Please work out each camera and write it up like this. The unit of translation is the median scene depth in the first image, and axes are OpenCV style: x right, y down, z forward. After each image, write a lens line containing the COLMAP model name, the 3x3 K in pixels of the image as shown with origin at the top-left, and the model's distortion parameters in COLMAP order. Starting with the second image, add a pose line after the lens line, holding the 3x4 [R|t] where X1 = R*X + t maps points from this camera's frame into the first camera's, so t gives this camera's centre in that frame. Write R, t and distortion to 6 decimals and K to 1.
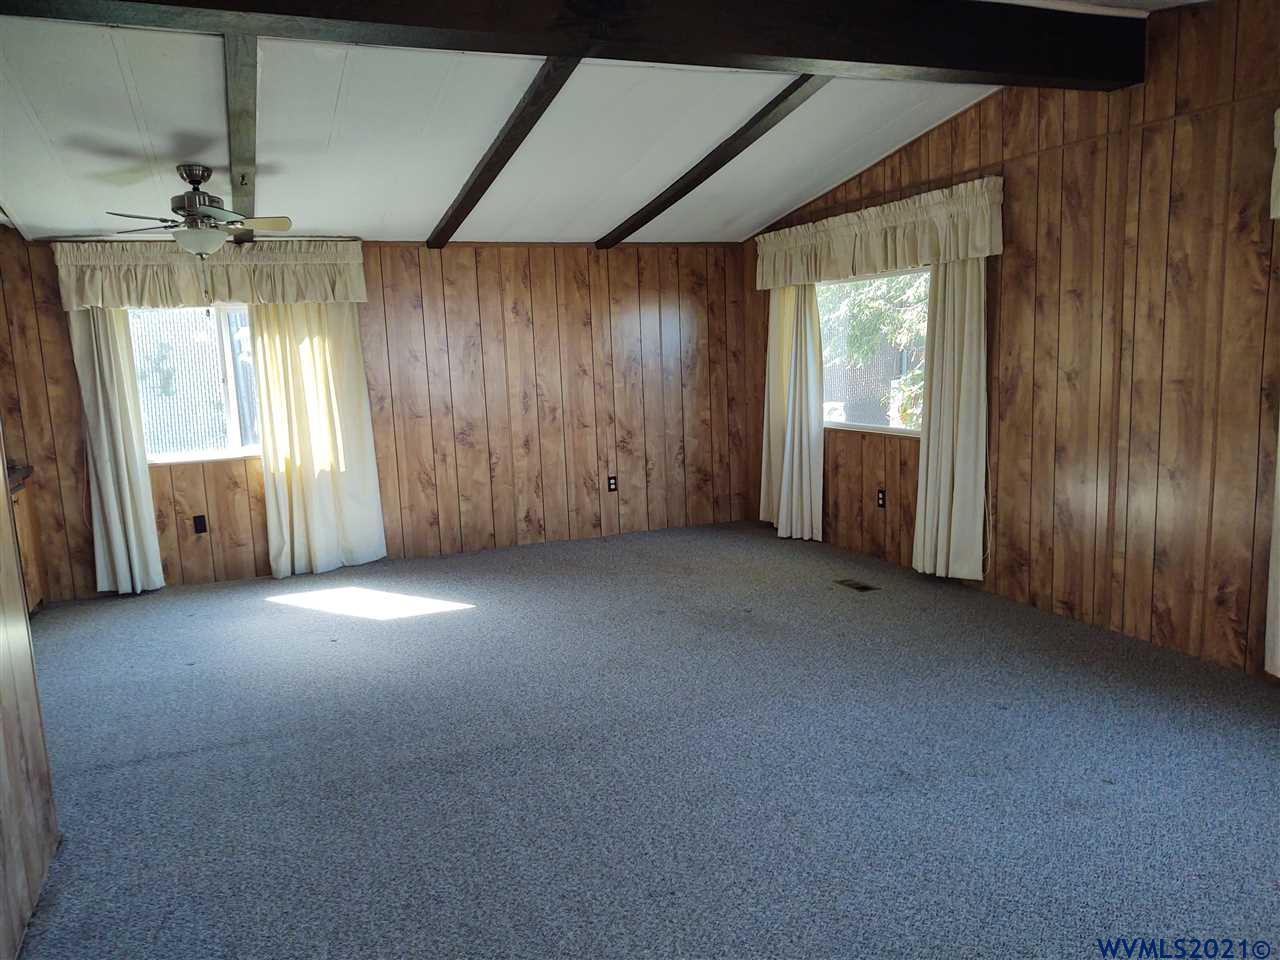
lens RADIAL K [[957.9, 0, 640.0], [0, 957.9, 480.0], [0, 0, 1]] dist [0.045526, -0.069088]
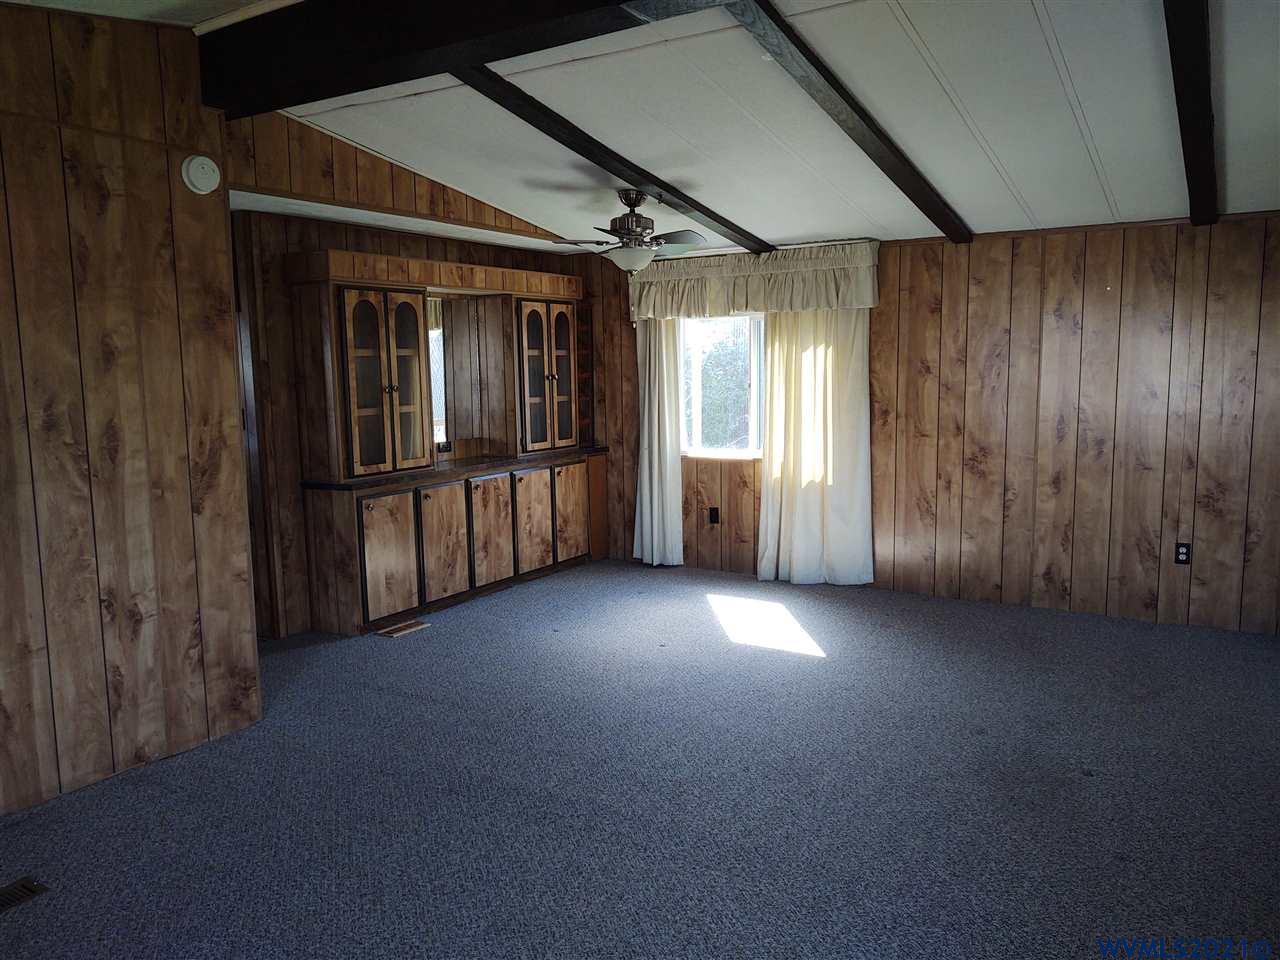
lens RADIAL K [[957.9, 0, 640.0], [0, 957.9, 480.0], [0, 0, 1]] dist [0.045526, -0.069088]
pose [[0.583543, 0.128185, -0.801902, 0.331396], [-0.125291, 0.989851, 0.067055, -0.051874], [0.802359, 0.061341, 0.593681, 0.266794]]
